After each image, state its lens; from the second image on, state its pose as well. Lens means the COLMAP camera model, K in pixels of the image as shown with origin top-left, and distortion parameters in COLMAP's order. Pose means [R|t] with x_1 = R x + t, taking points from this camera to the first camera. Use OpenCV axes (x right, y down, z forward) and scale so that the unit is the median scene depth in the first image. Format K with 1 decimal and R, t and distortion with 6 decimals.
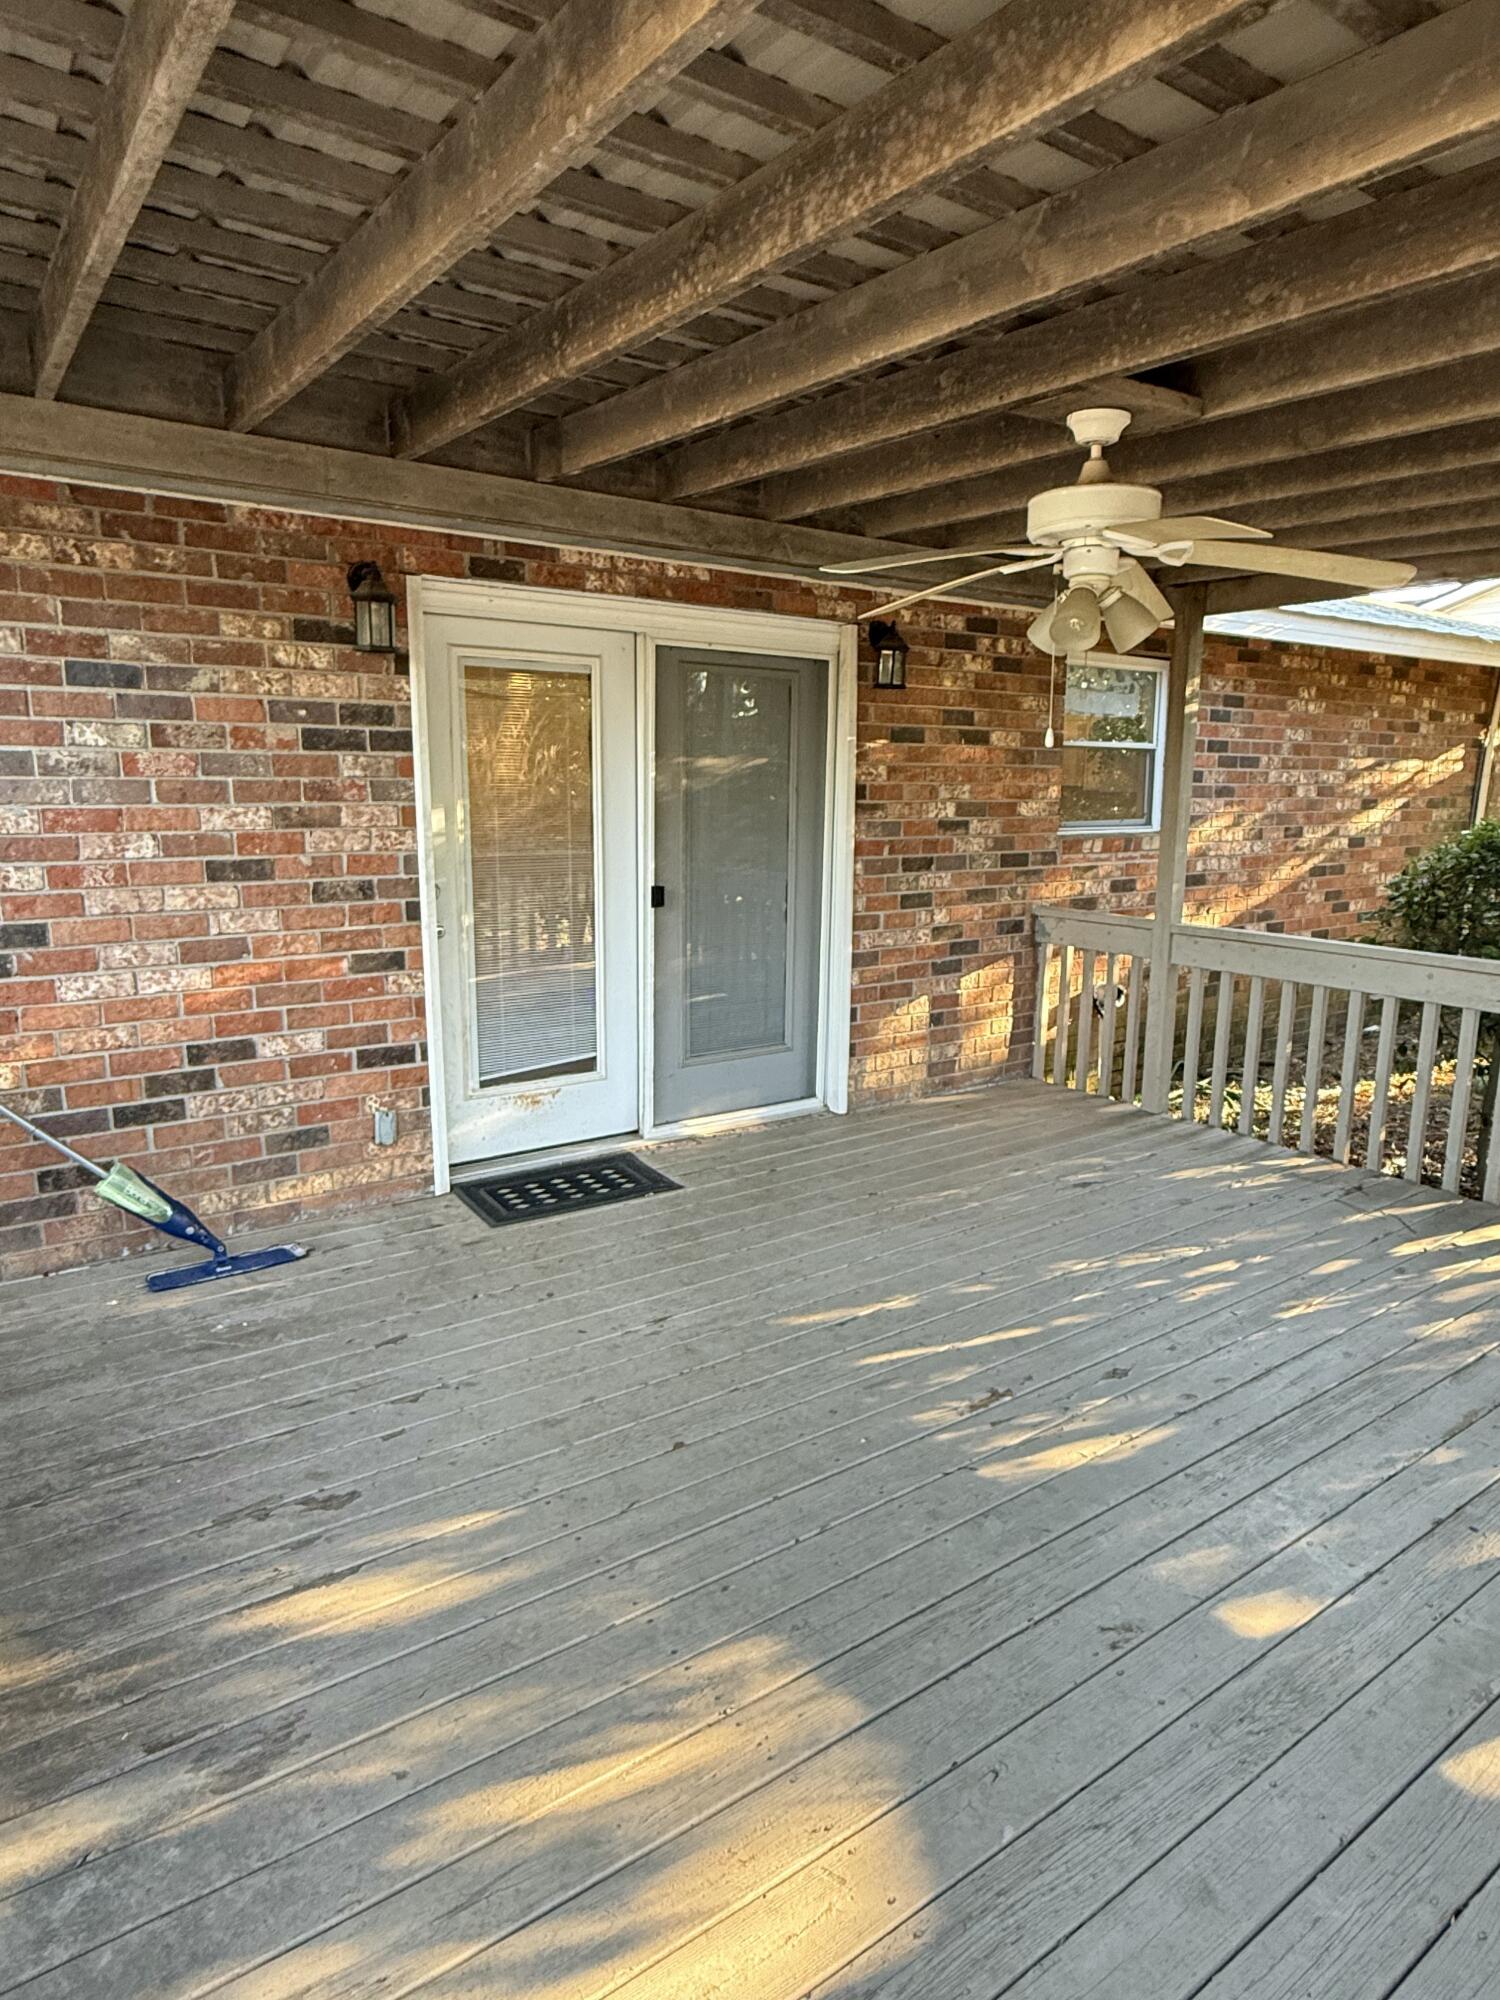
lens RADIAL K [[1169.6, 0, 751.7], [0, 1169.6, 996.9], [0, 0, 1]] dist [0.003951, -0.001895]
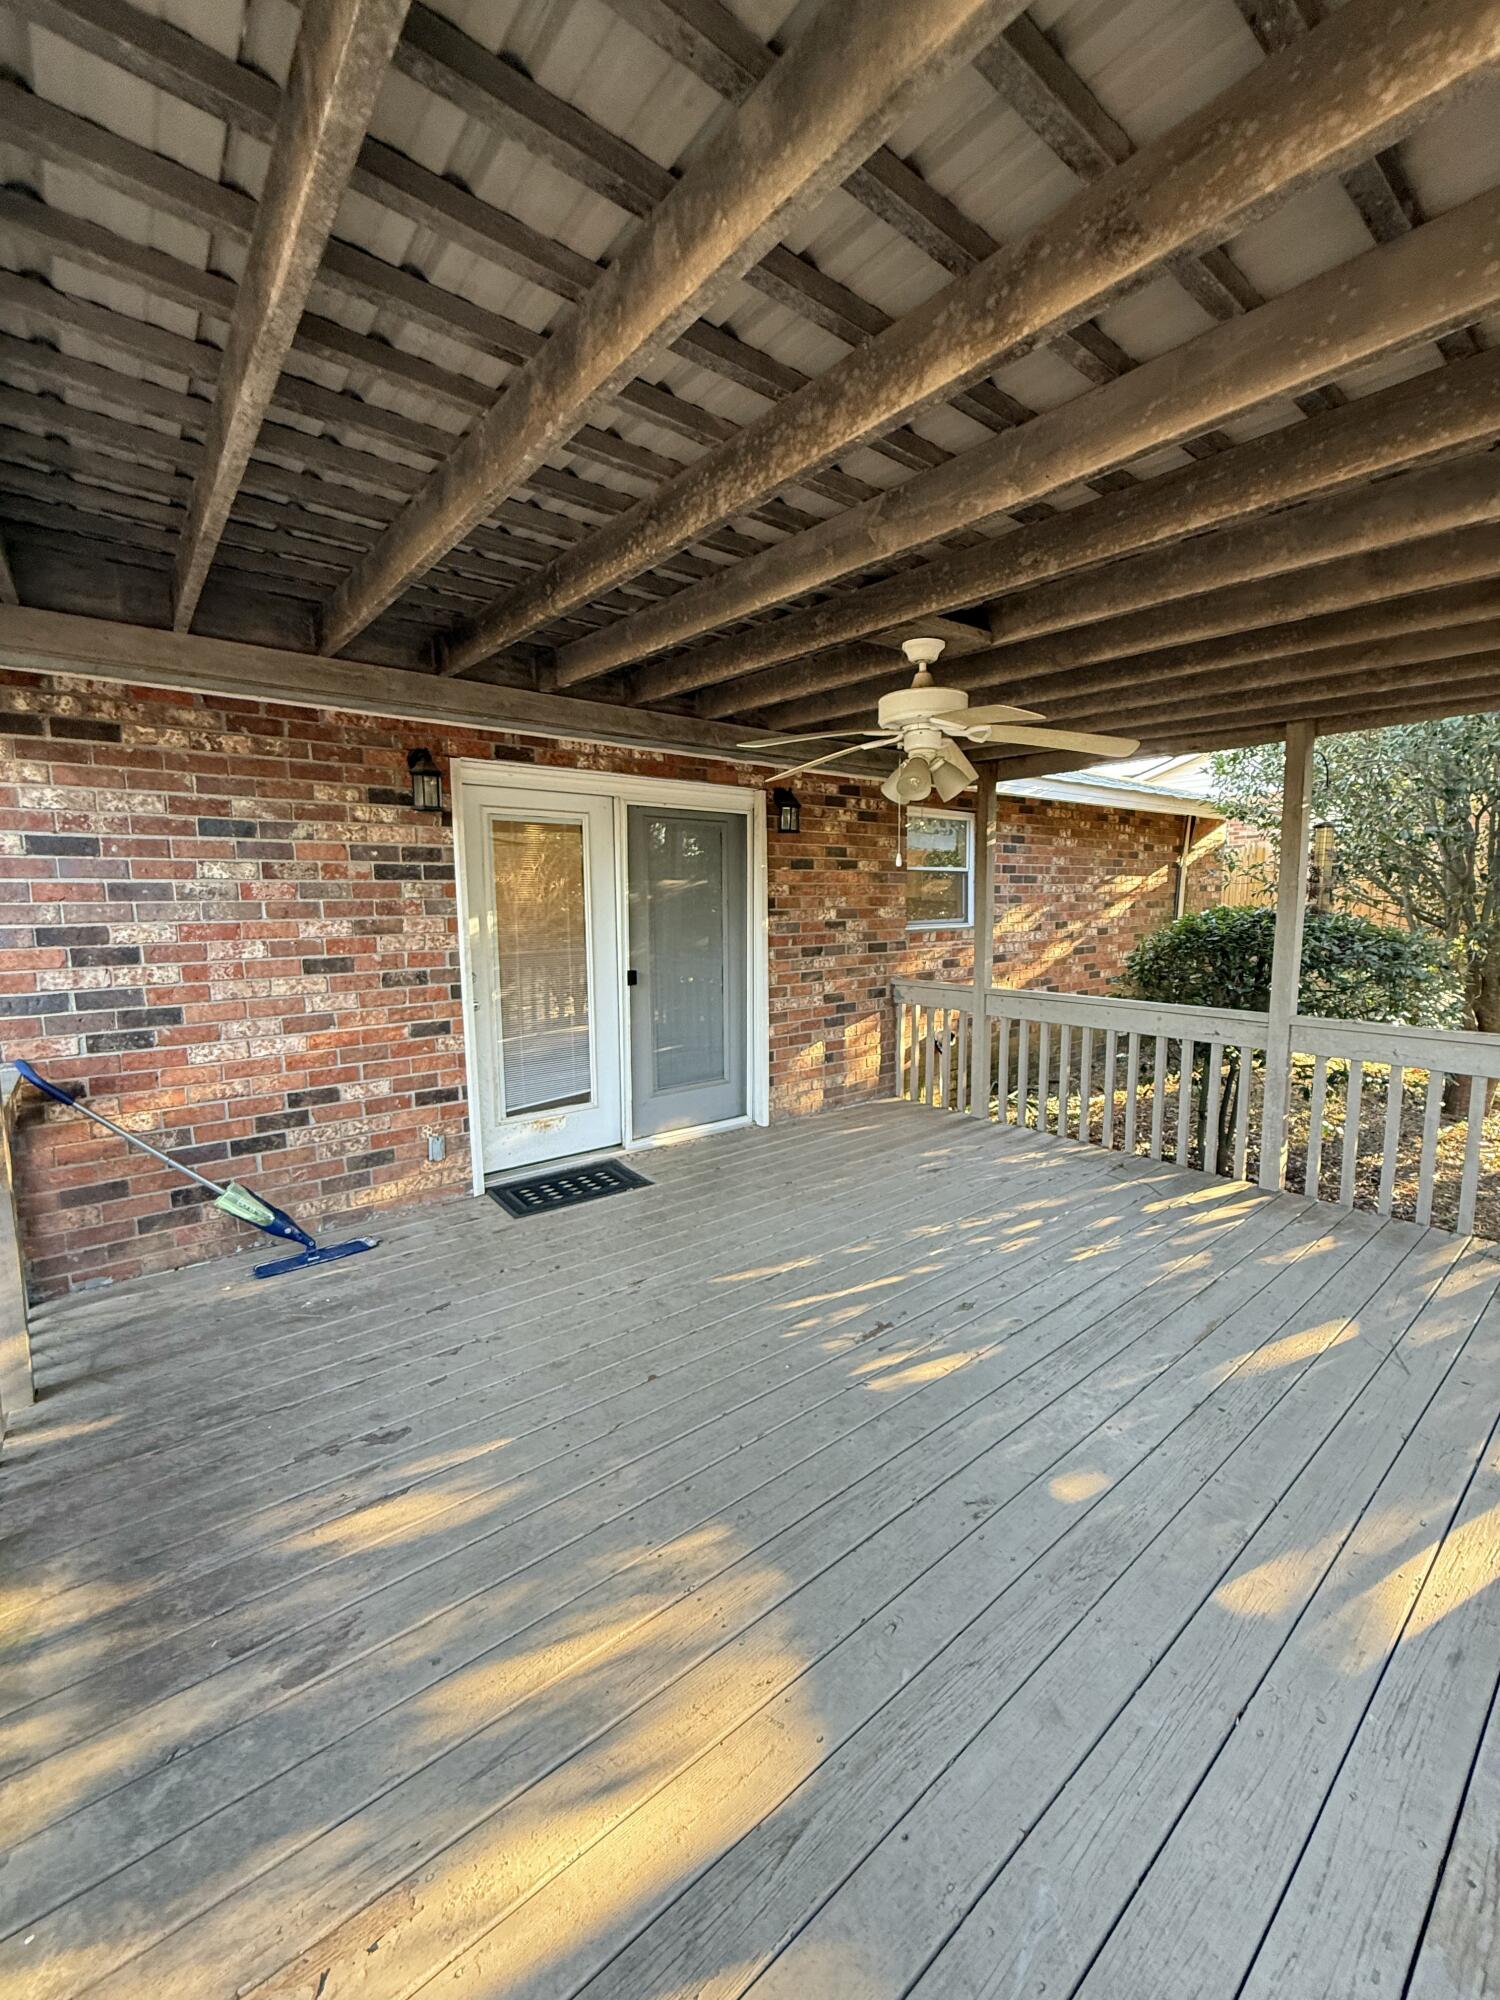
lens RADIAL K [[800.0, 0, 746.8], [0, 800.0, 992.7], [0, 0, 1]] dist [0.002176, 0.000016]
pose [[0.998012, -0.025747, 0.057518, 0.005243], [0.029538, 0.997378, -0.066060, 0.002053], [-0.055666, 0.067628, 0.996156, 0.036982]]
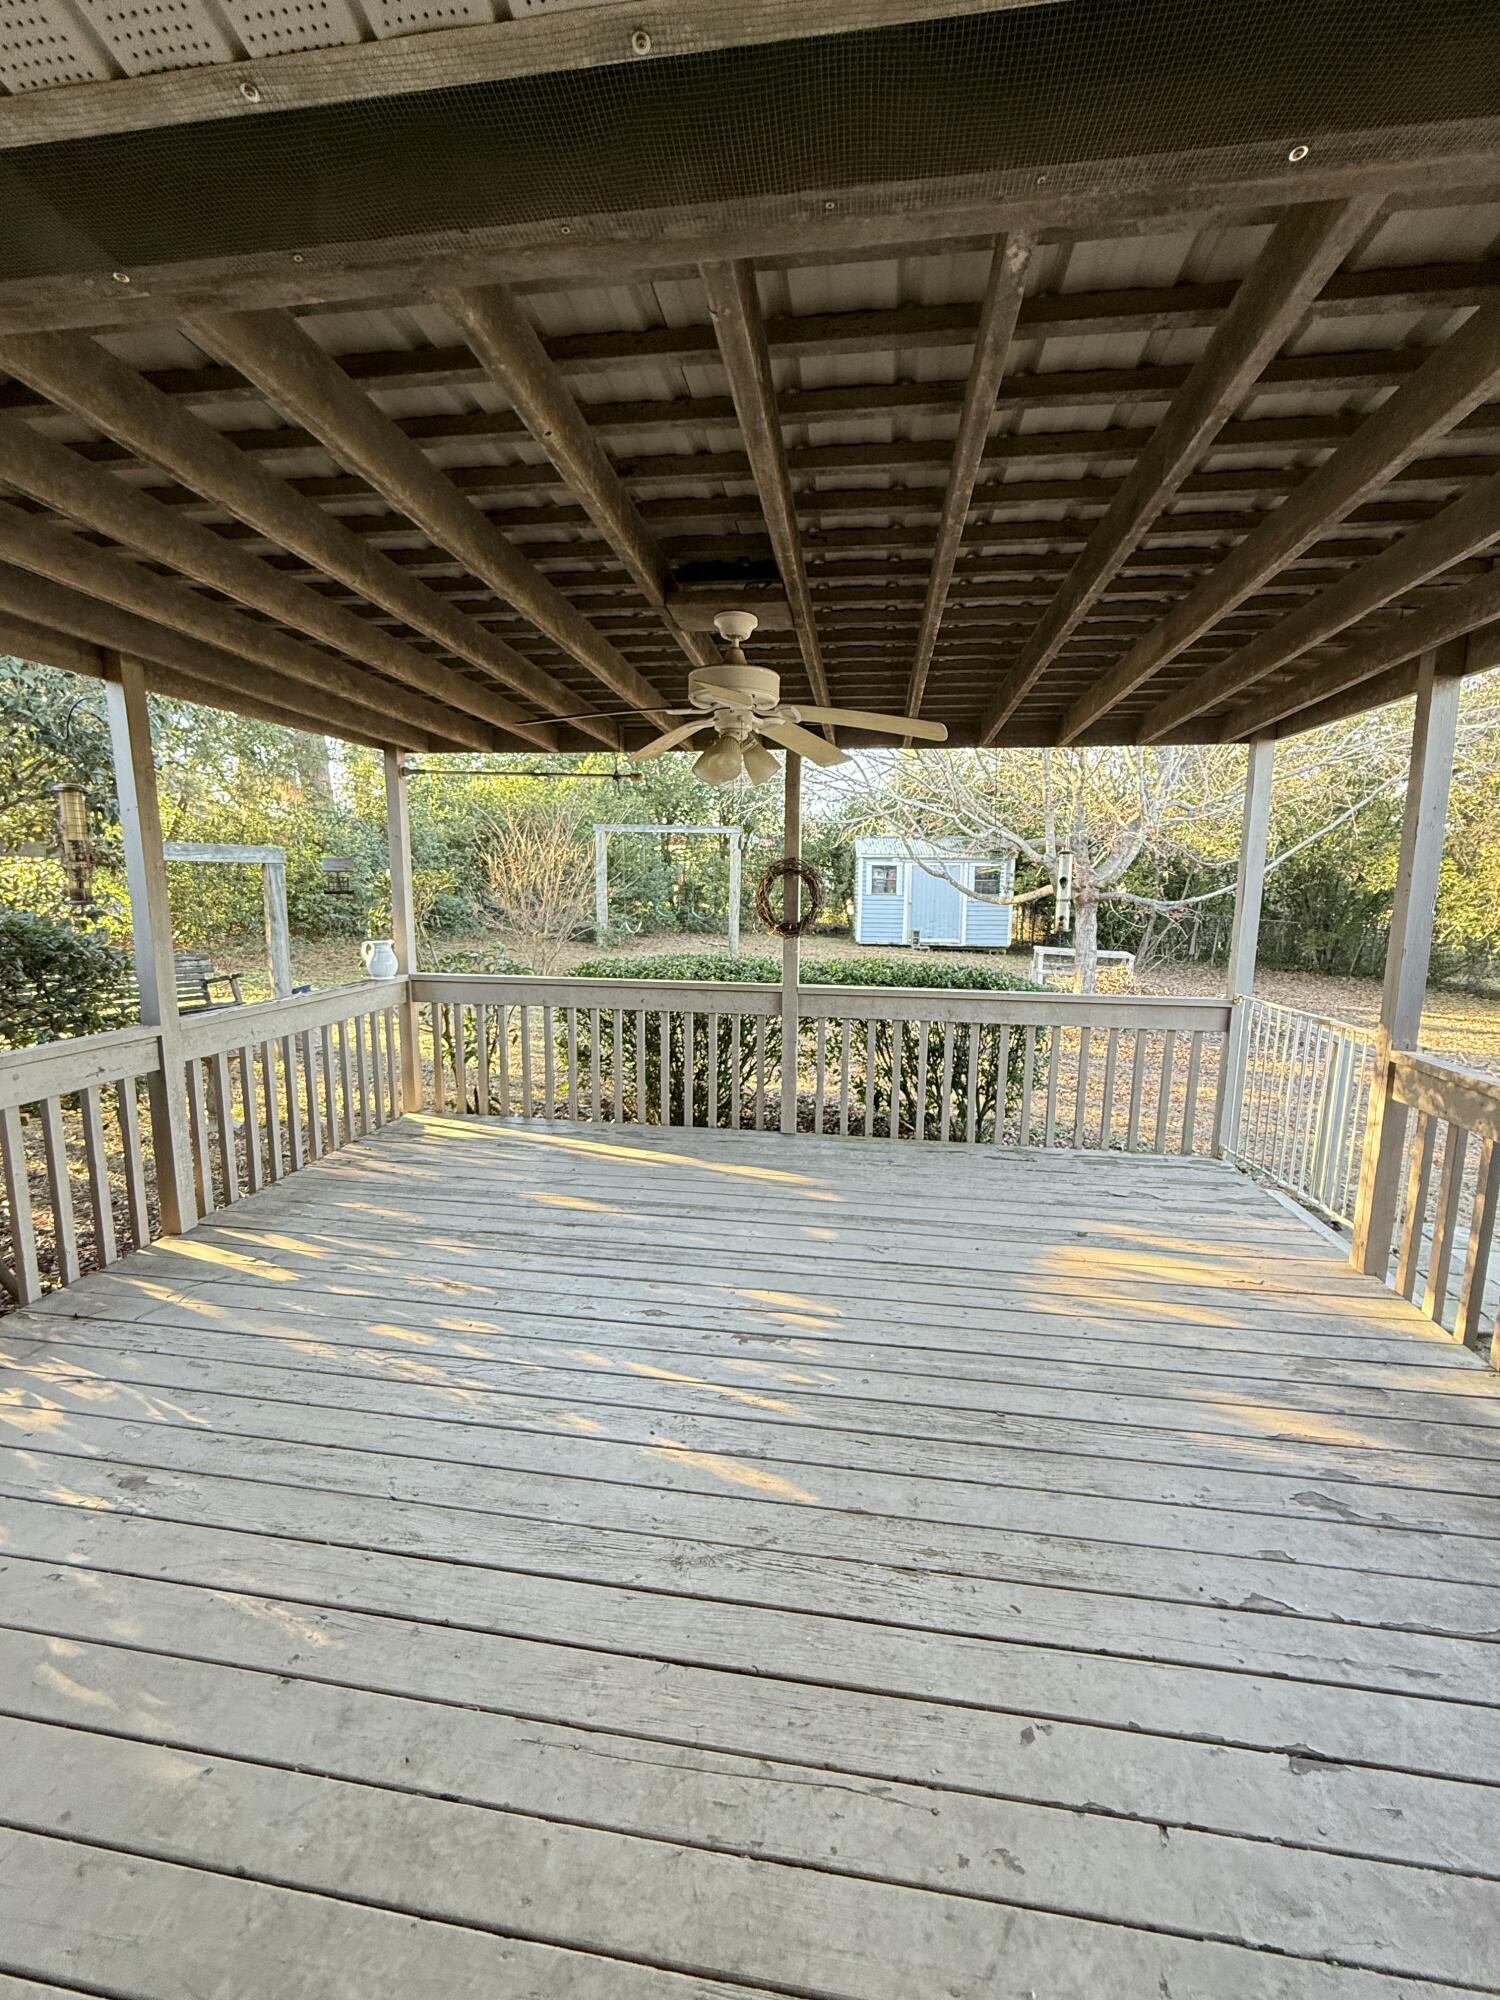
lens RADIAL K [[800.0, 0, 747.4], [0, 800.0, 994.0], [0, 0, 1]] dist [0.002176, 0.000016]
pose [[-0.721365, -0.120596, 0.681975, -0.363127], [0.107771, 0.953180, 0.282549, -0.293597], [-0.684119, 0.277318, -0.674593, 1.517464]]
